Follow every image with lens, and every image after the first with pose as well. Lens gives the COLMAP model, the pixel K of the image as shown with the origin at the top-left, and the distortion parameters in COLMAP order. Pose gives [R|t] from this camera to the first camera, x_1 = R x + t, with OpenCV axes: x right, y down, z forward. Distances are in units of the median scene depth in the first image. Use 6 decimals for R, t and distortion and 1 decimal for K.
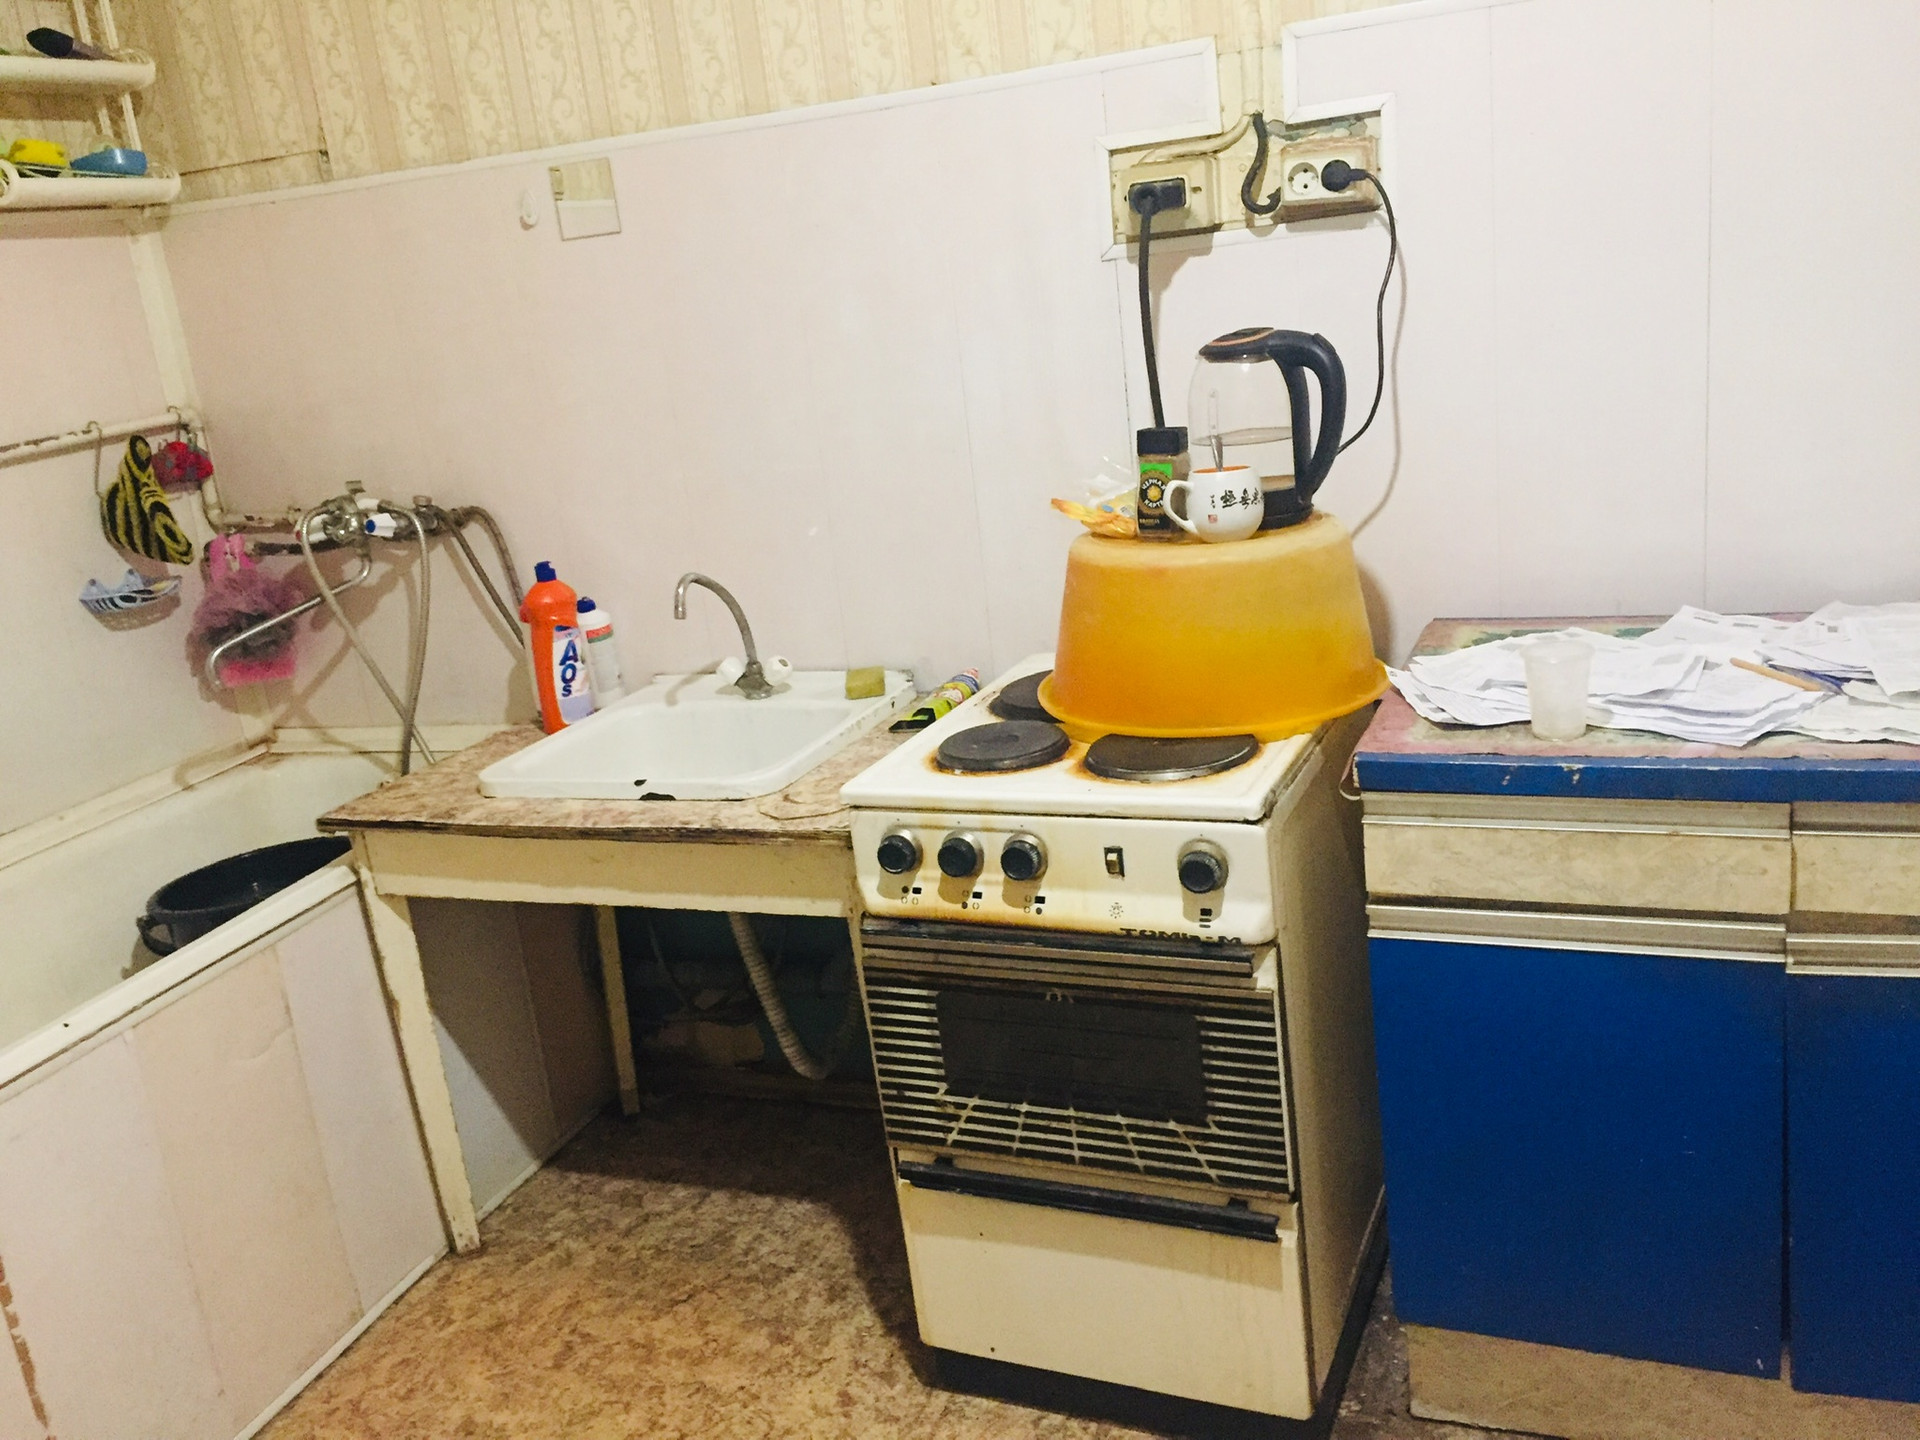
lens RADIAL K [[1636.9, 0, 960.4], [0, 1636.9, 727.8], [0, 0, 1]] dist [0.075839, -0.092531]
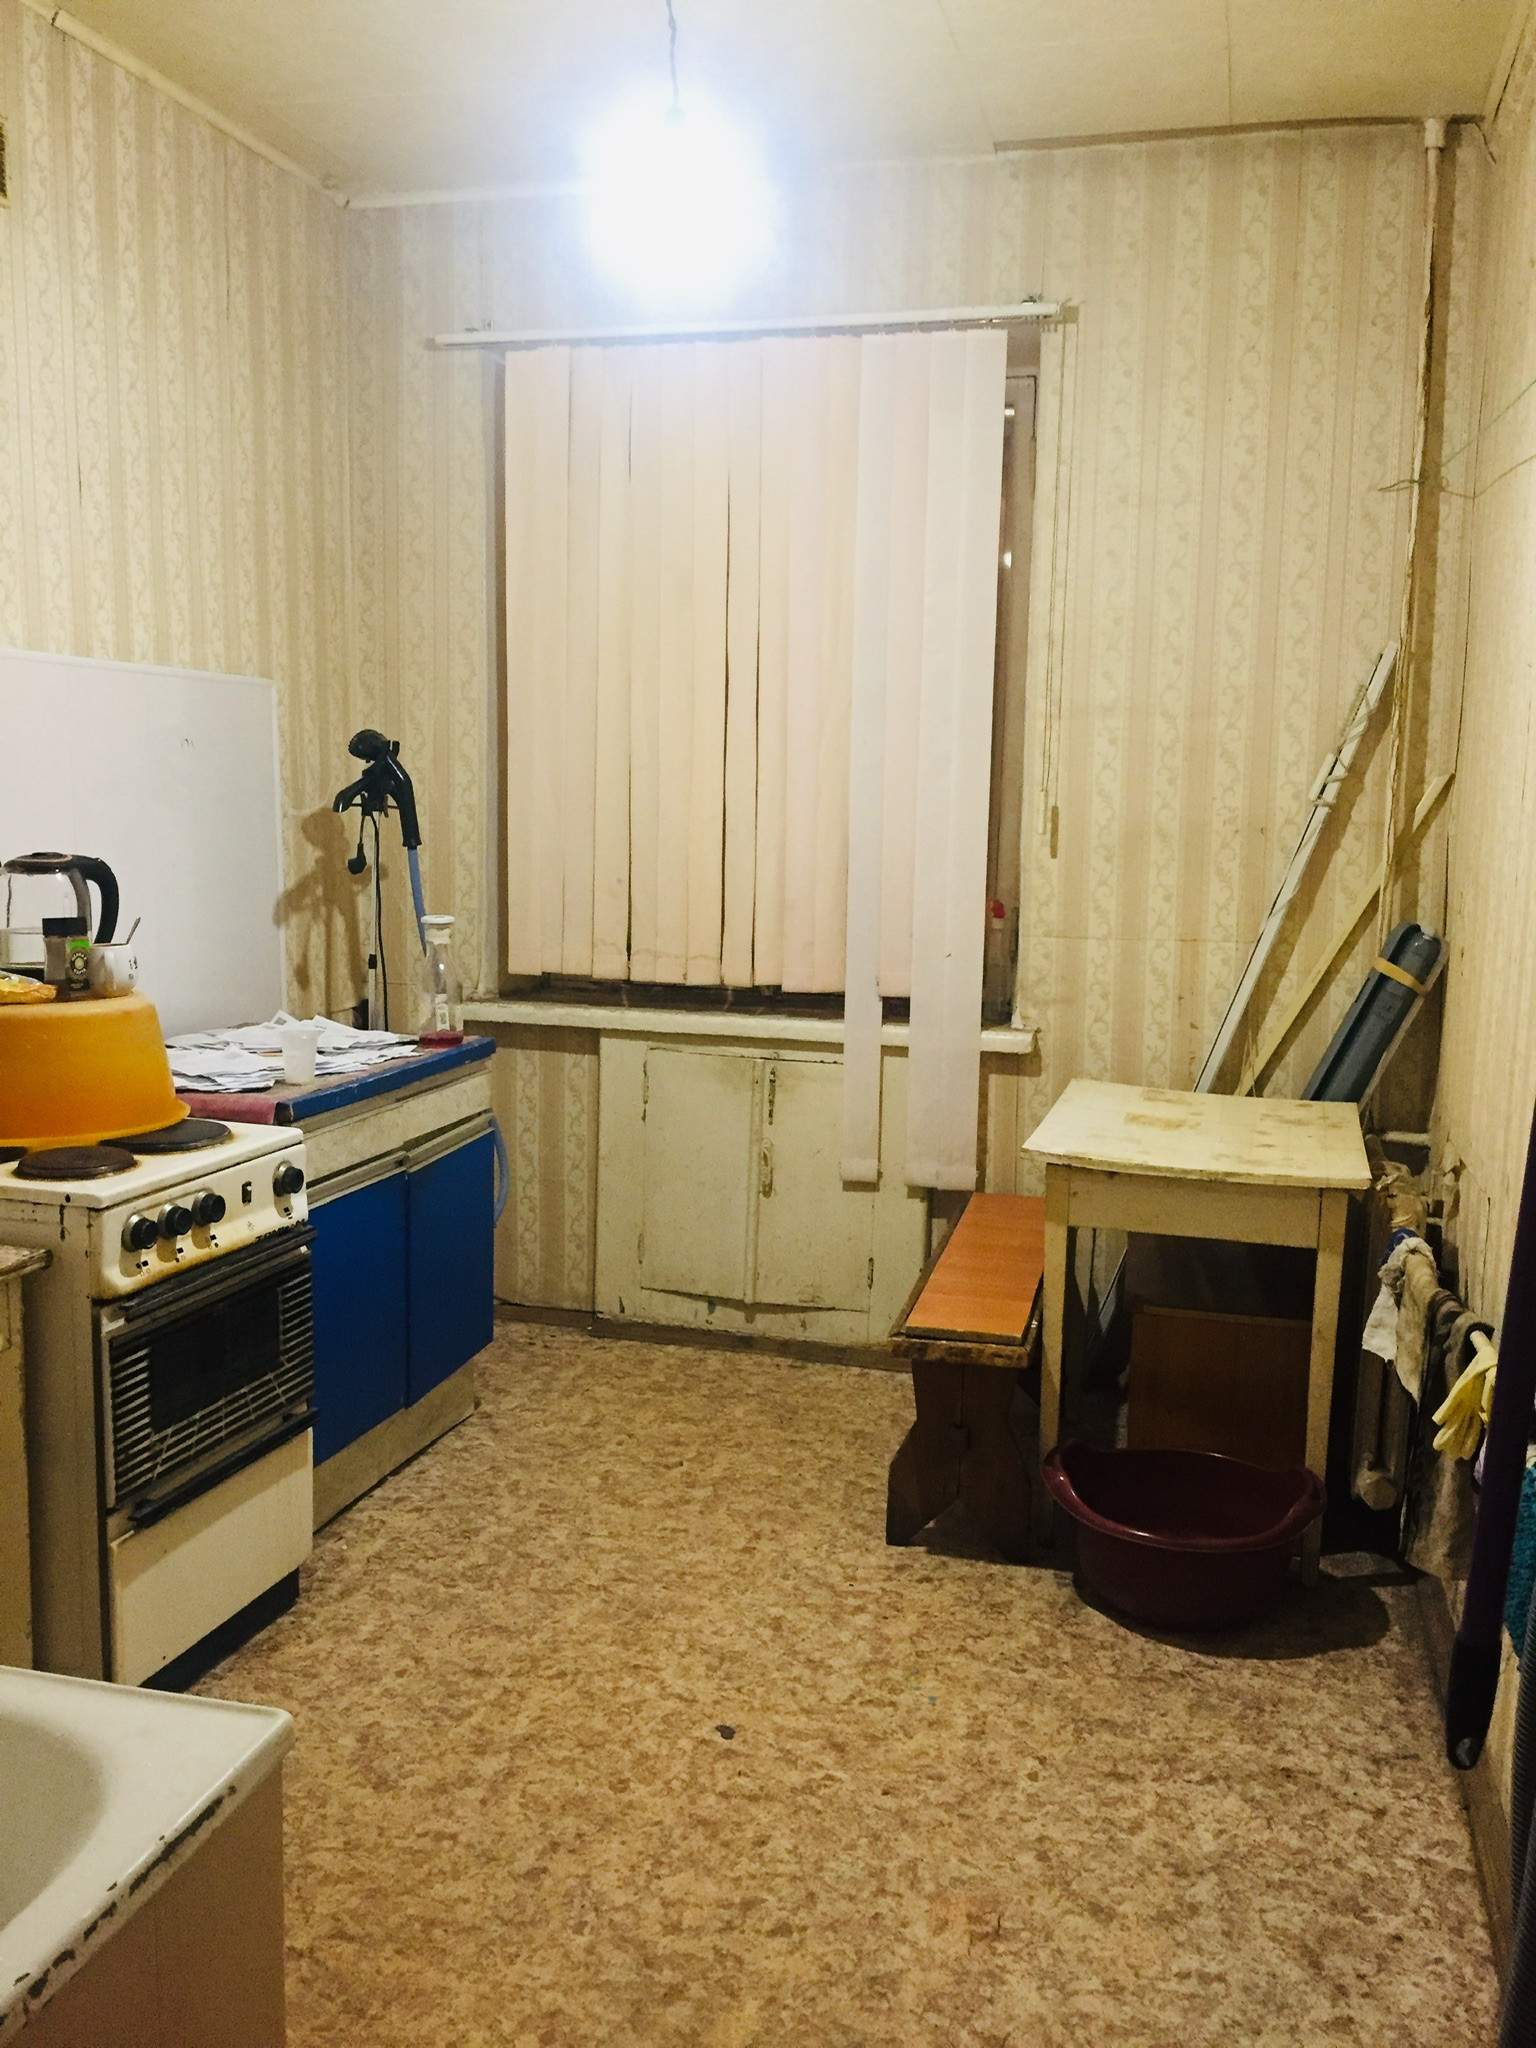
lens RADIAL K [[1746.0, 0, 770.4], [0, 1746.0, 1021.7], [0, 0, 1]] dist [0.075839, -0.092531]
pose [[-0.114473, -0.022502, 0.993171, -1.429833], [0.269830, 0.961455, 0.052884, -0.020380], [-0.956079, 0.274041, -0.103989, 0.643035]]
